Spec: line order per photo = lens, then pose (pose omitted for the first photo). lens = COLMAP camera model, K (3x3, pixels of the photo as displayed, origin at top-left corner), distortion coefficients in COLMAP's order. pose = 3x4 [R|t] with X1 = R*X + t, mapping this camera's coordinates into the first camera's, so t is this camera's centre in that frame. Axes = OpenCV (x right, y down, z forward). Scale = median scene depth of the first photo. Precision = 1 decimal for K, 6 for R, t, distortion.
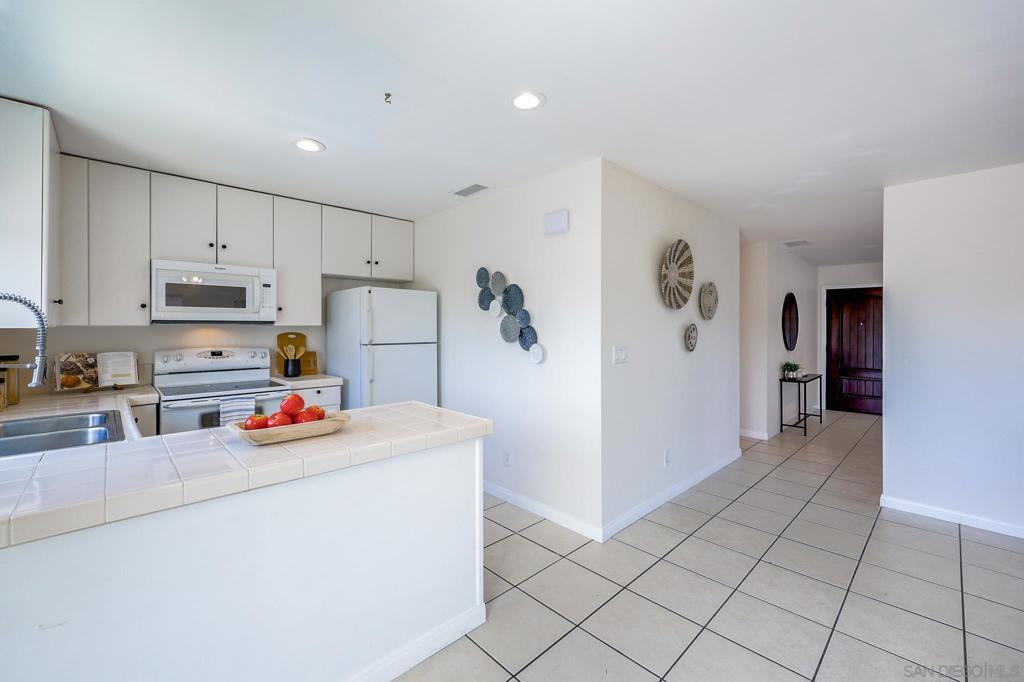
lens RADIAL K [[424.1, 0, 511.8], [0, 424.1, 329.9], [0, 0, 1]] dist [0.001244, -0.000019]
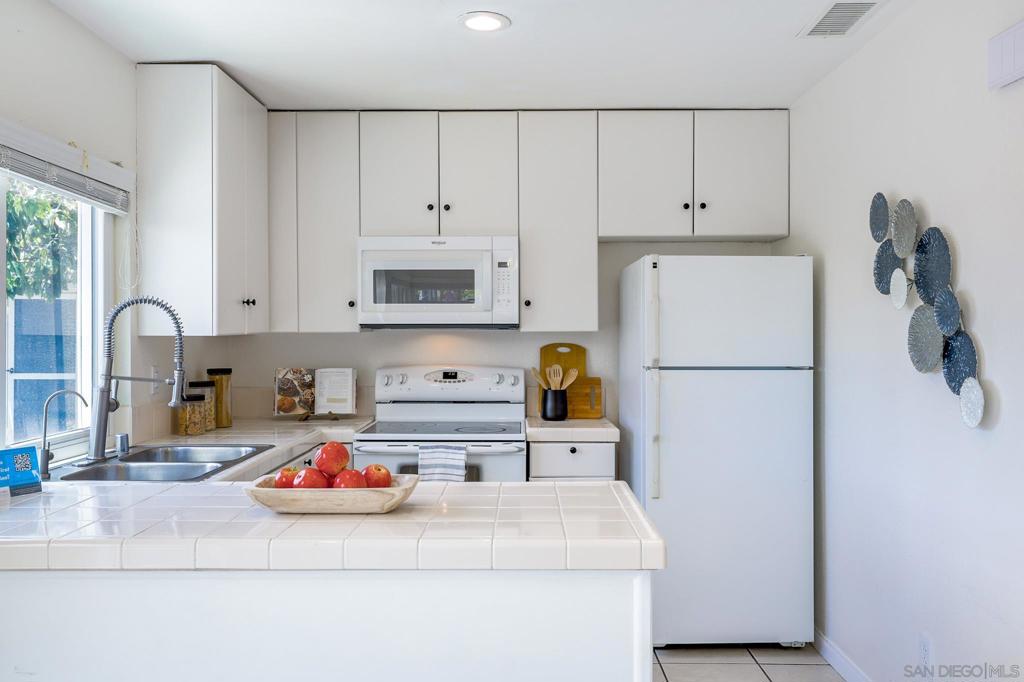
lens RADIAL K [[865.6, 0, 514.0], [0, 865.6, 341.5], [0, 0, 1]] dist [-0.007075, 0.001614]
pose [[0.719981, 0.006484, -0.693963, 0.296642], [-0.003588, 0.999978, 0.005621, -0.002873], [0.693984, -0.001557, 0.719989, 0.134747]]
